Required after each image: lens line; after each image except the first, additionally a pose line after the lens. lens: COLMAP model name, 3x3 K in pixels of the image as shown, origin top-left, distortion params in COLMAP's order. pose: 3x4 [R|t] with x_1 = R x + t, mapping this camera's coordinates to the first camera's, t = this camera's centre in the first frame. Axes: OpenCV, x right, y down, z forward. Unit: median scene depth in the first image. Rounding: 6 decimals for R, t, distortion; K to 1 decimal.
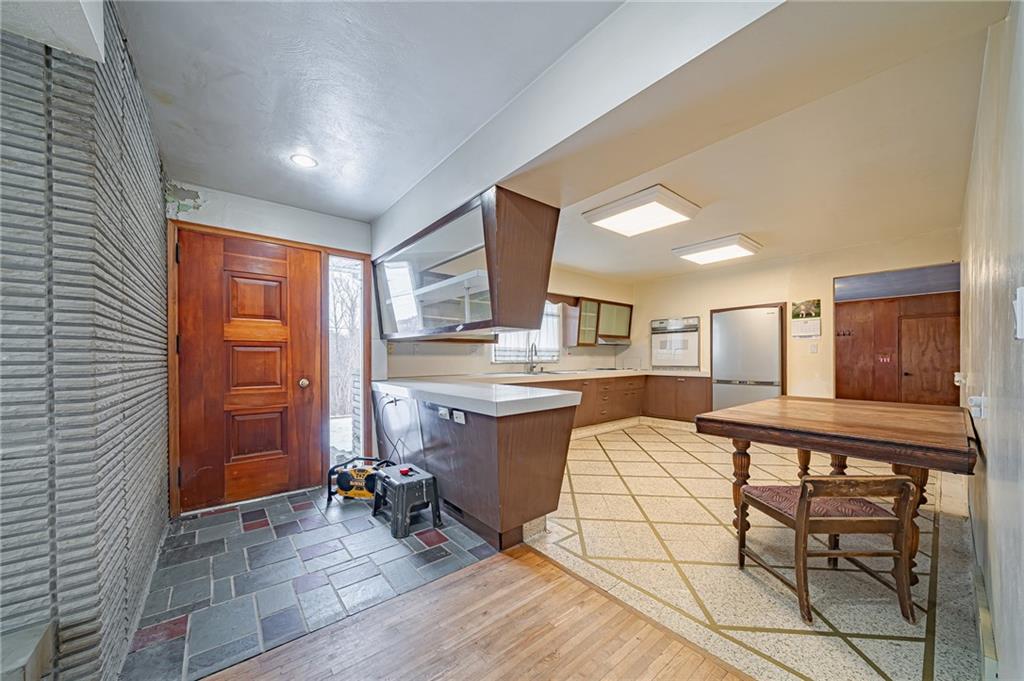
lens RADIAL K [[356.7, 0, 512.5], [0, 356.7, 359.4], [0, 0, 1]] dist [-0.003380, -0.000187]
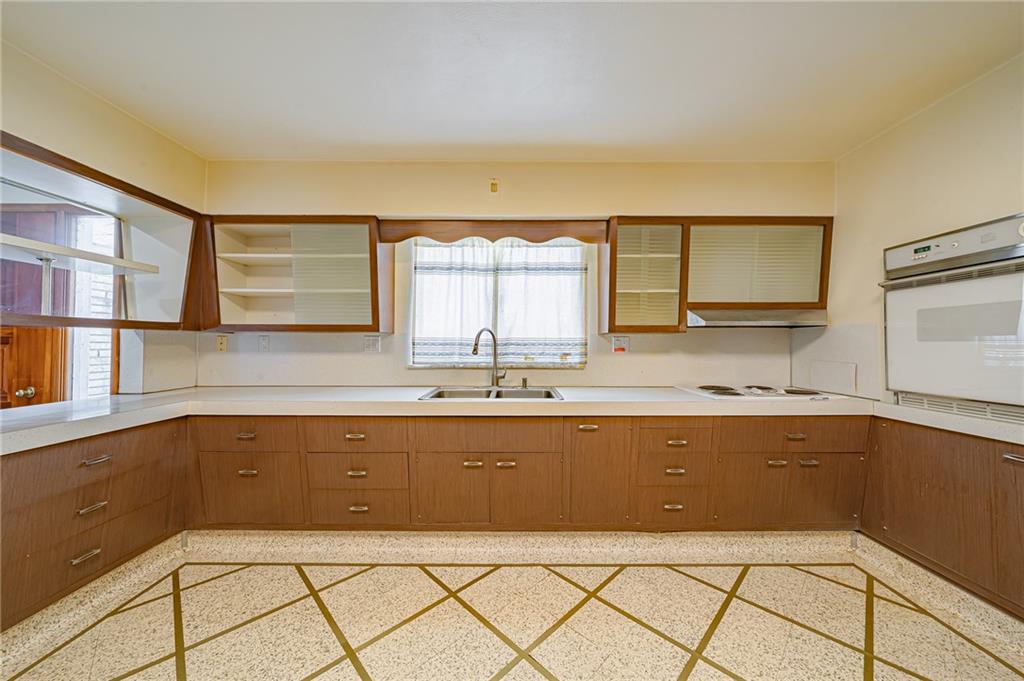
lens RADIAL K [[356.7, 0, 519.9], [0, 356.7, 337.8], [0, 0, 1]] dist [-0.003380, -0.000187]
pose [[0.772178, -0.007207, -0.635366, 0.350098], [-0.007218, 0.999772, -0.020112, -0.020759], [0.635366, 0.020116, 0.771949, 0.565536]]
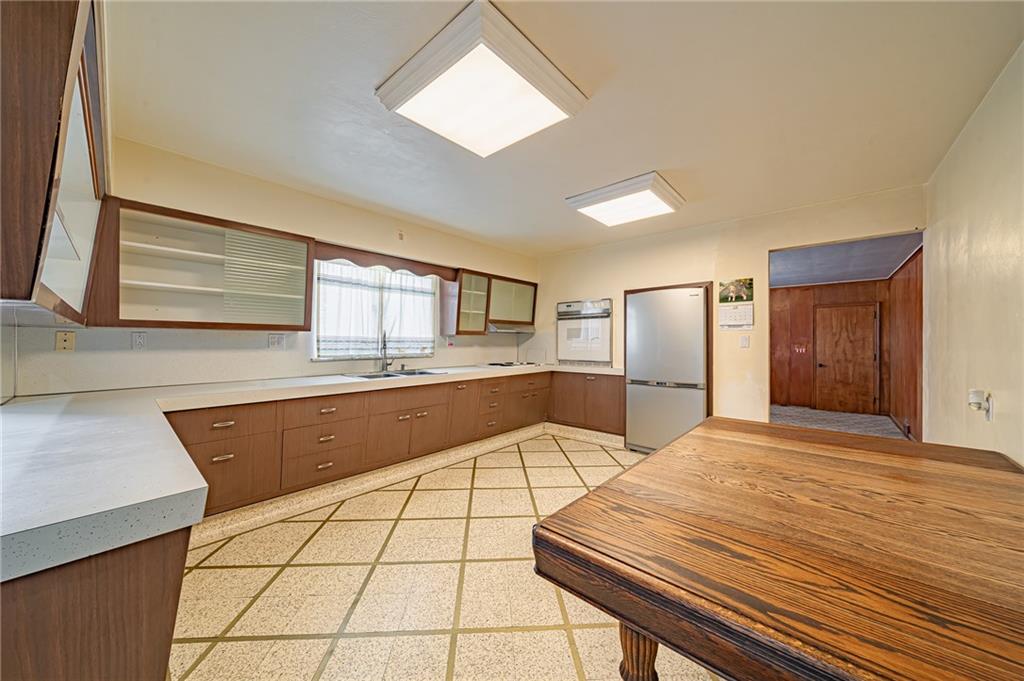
lens RADIAL K [[356.7, 0, 512.3], [0, 356.7, 343.0], [0, 0, 1]] dist [-0.003380, -0.000187]
pose [[0.986848, 0.003991, 0.161600, 0.166342], [-0.003745, 0.999991, -0.001831, -0.018201], [-0.161606, 0.001201, 0.986855, 0.237094]]
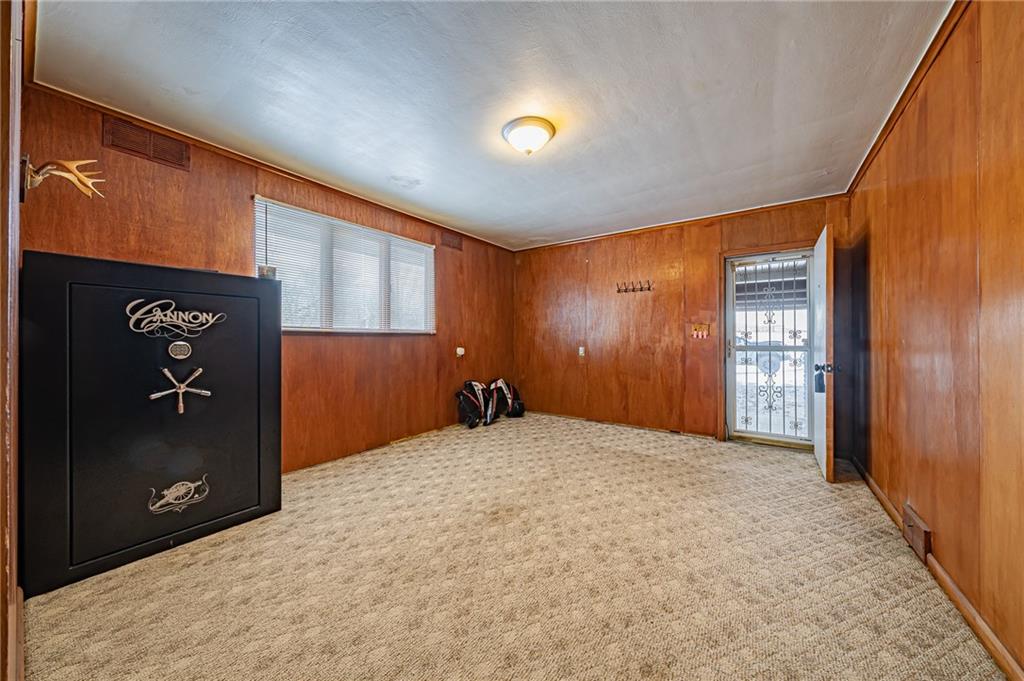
lens RADIAL K [[356.7, 0, 514.4], [0, 356.7, 336.7], [0, 0, 1]] dist [-0.003380, -0.000187]
pose [[0.960882, 0.000167, 0.276957, 0.839544], [0.000211, 0.999999, -0.001335, 0.007531], [-0.276957, 0.001341, 0.960881, 0.747987]]
